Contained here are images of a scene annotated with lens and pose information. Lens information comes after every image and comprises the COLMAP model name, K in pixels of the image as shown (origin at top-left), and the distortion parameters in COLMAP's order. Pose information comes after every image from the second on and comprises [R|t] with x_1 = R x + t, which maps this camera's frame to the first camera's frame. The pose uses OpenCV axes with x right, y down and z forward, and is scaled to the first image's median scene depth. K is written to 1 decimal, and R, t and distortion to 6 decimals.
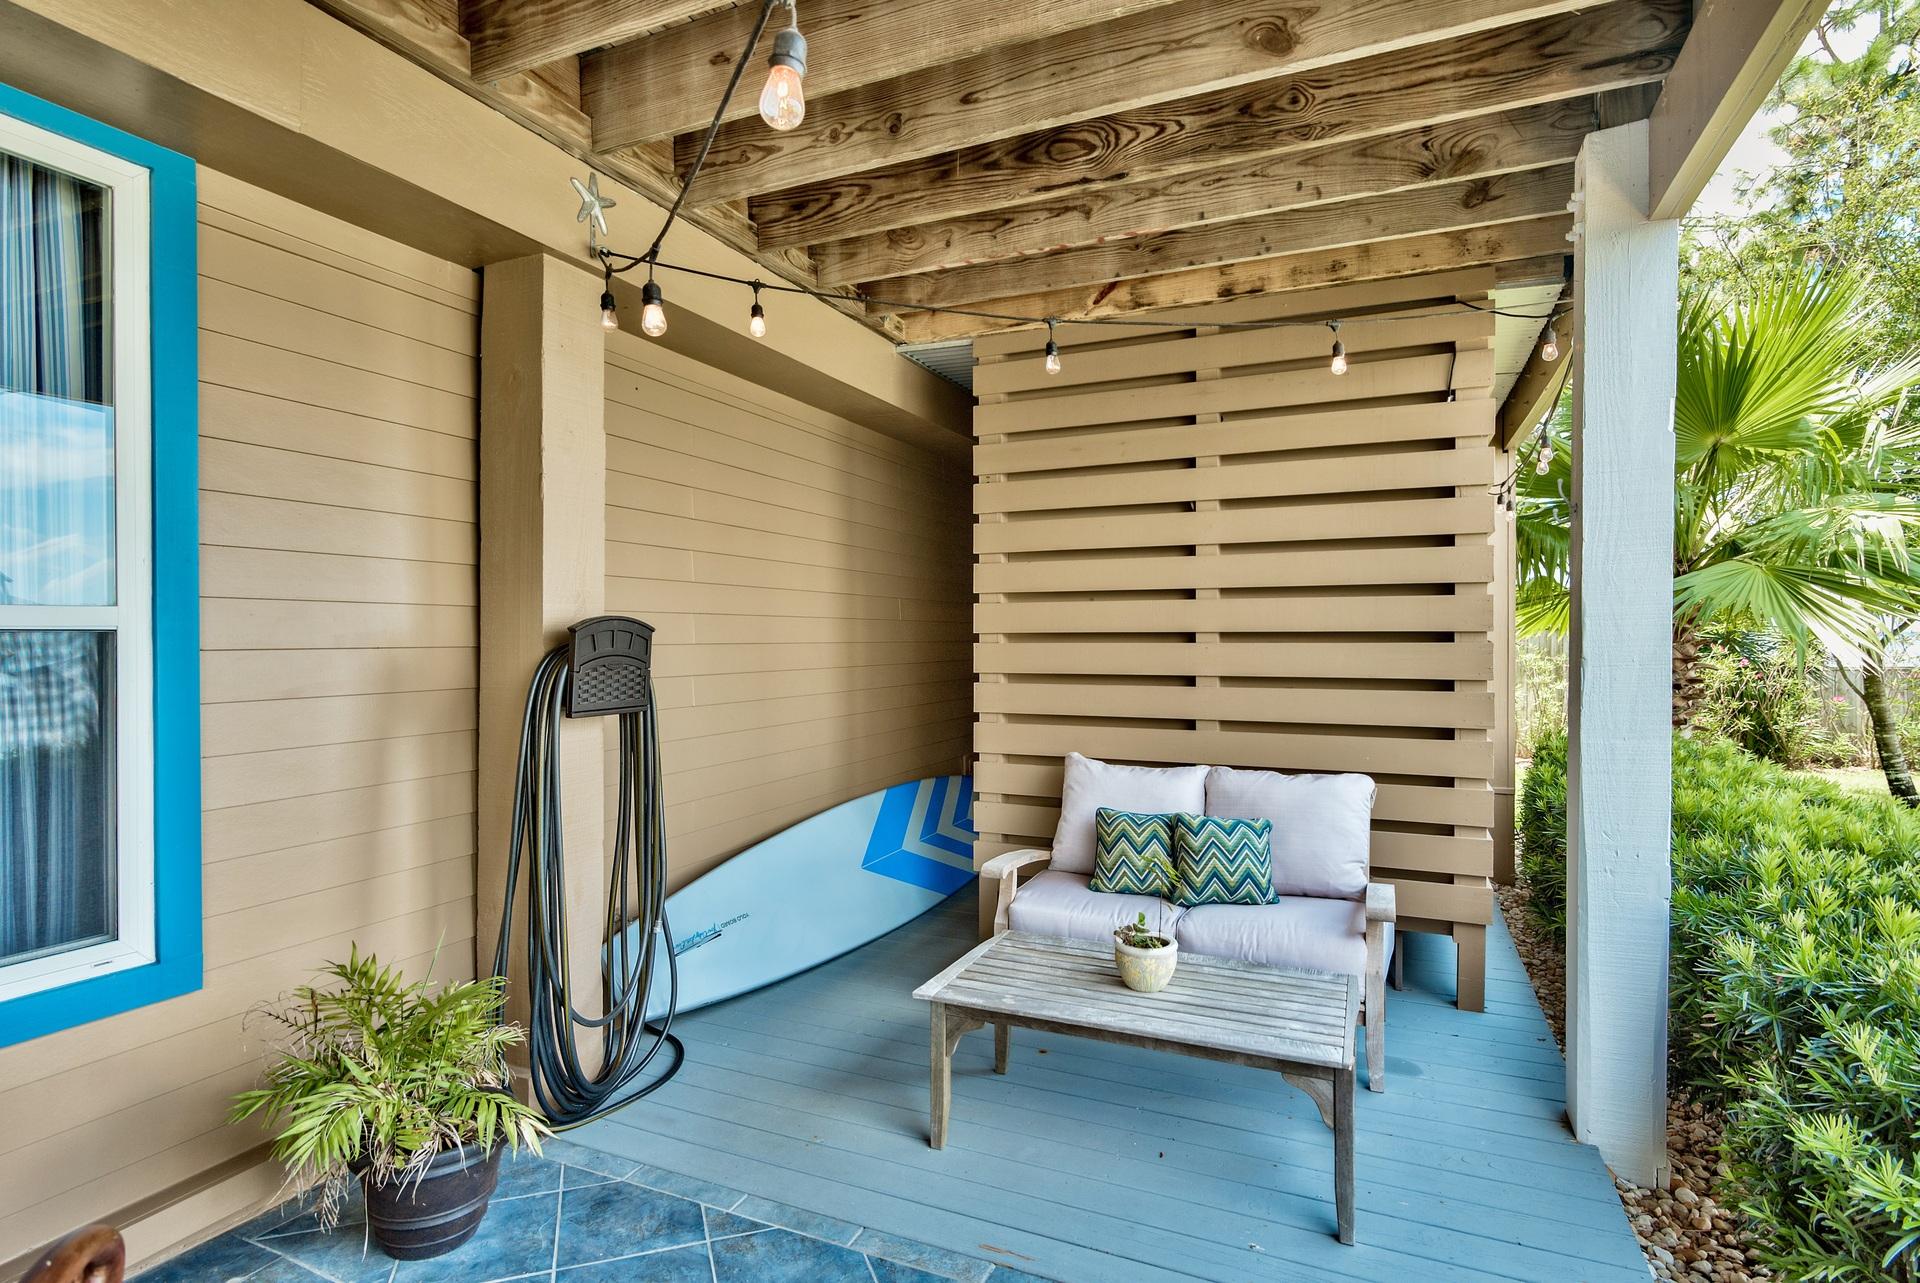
lens RADIAL K [[950.1, 0, 967.2], [0, 950.1, 634.7], [0, 0, 1]] dist [-0.000086, -0.000191]
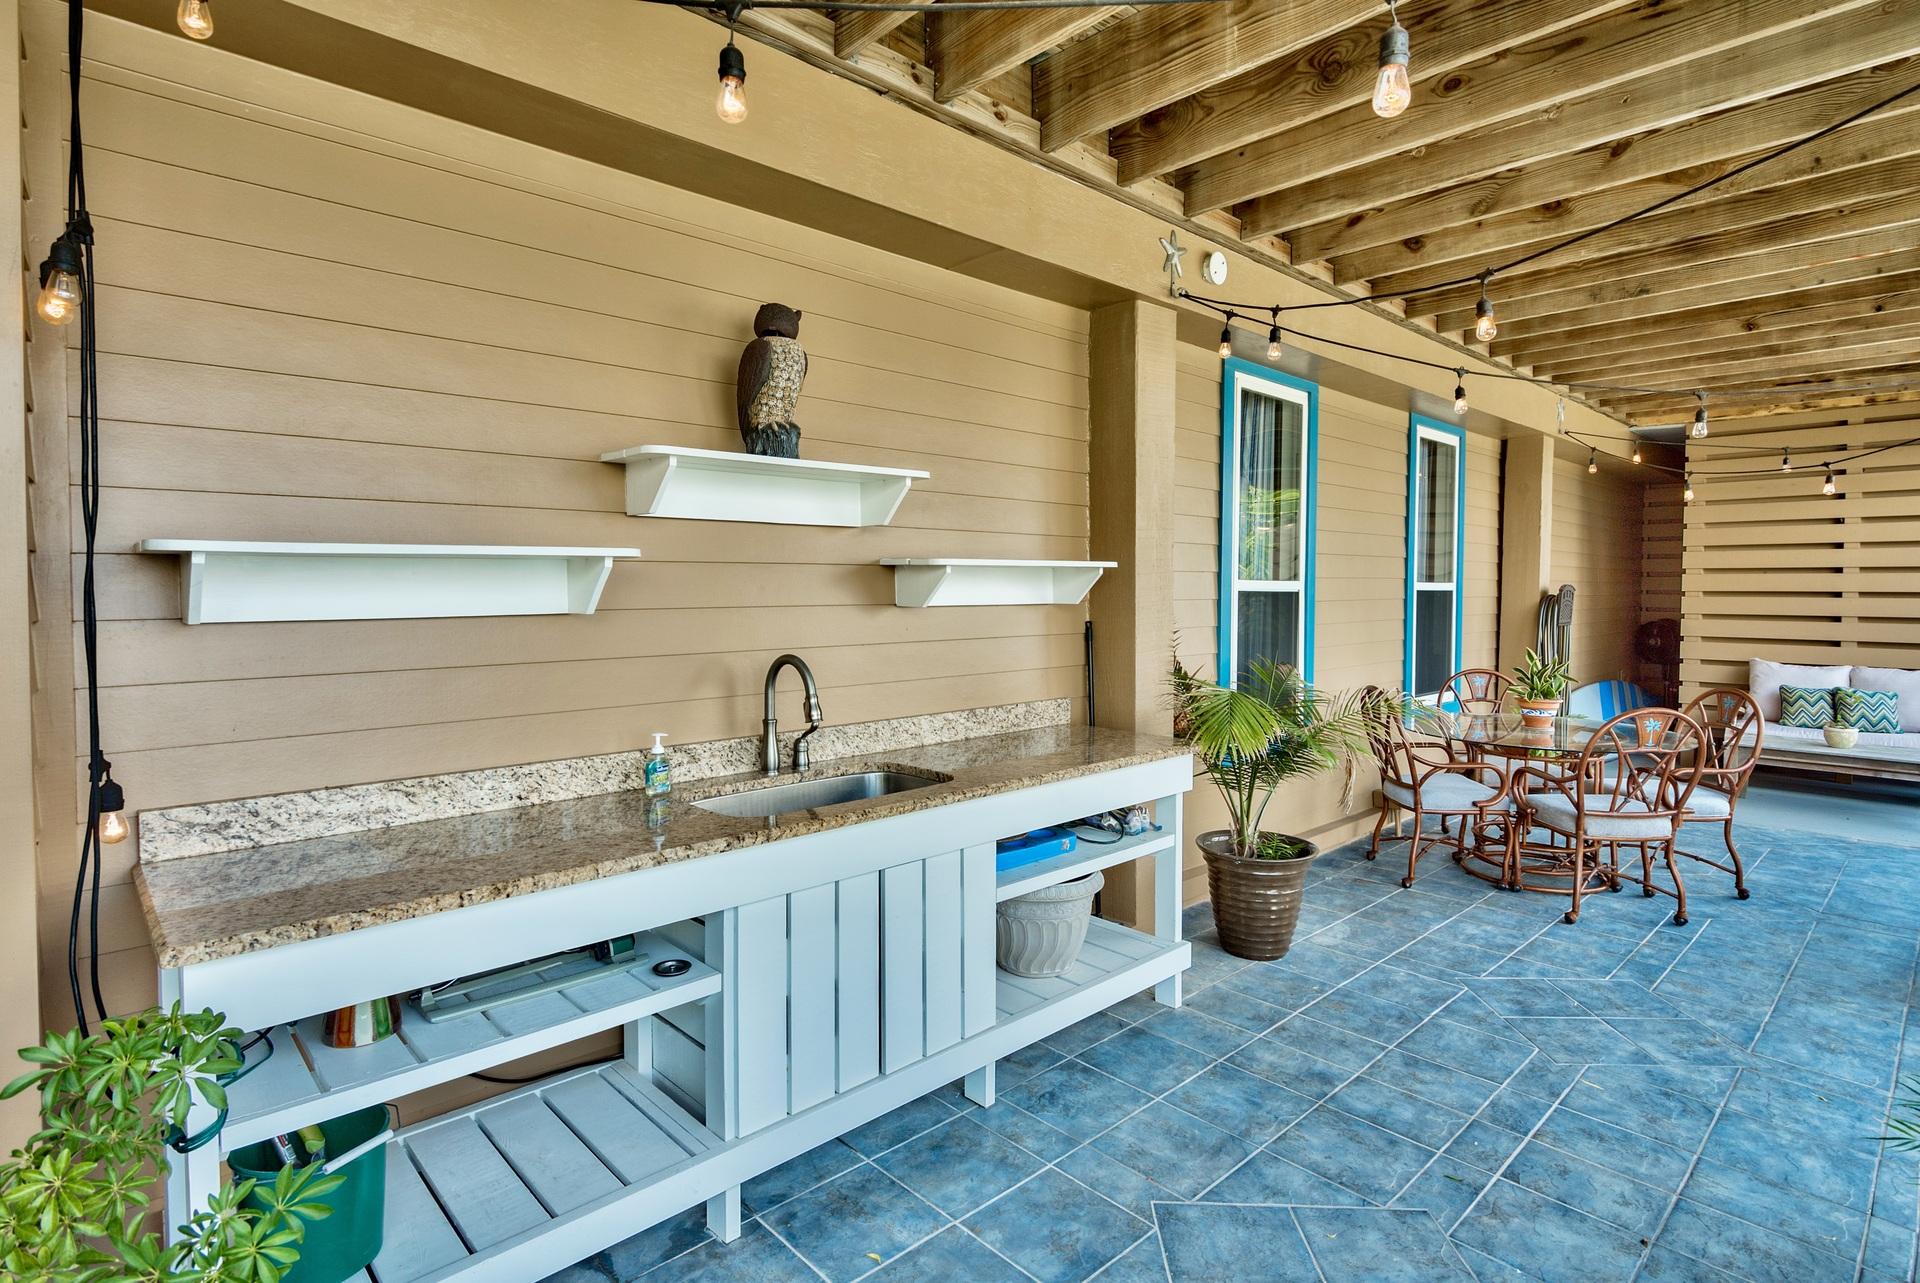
lens RADIAL K [[964.2, 0, 963.1], [0, 964.2, 620.7], [0, 0, 1]] dist [0.001592, -0.014734]
pose [[0.923532, 0.016665, -0.383158, -0.591695], [-0.005014, 0.999495, 0.031386, 0.003891], [0.383488, -0.027064, 0.923149, -1.278325]]
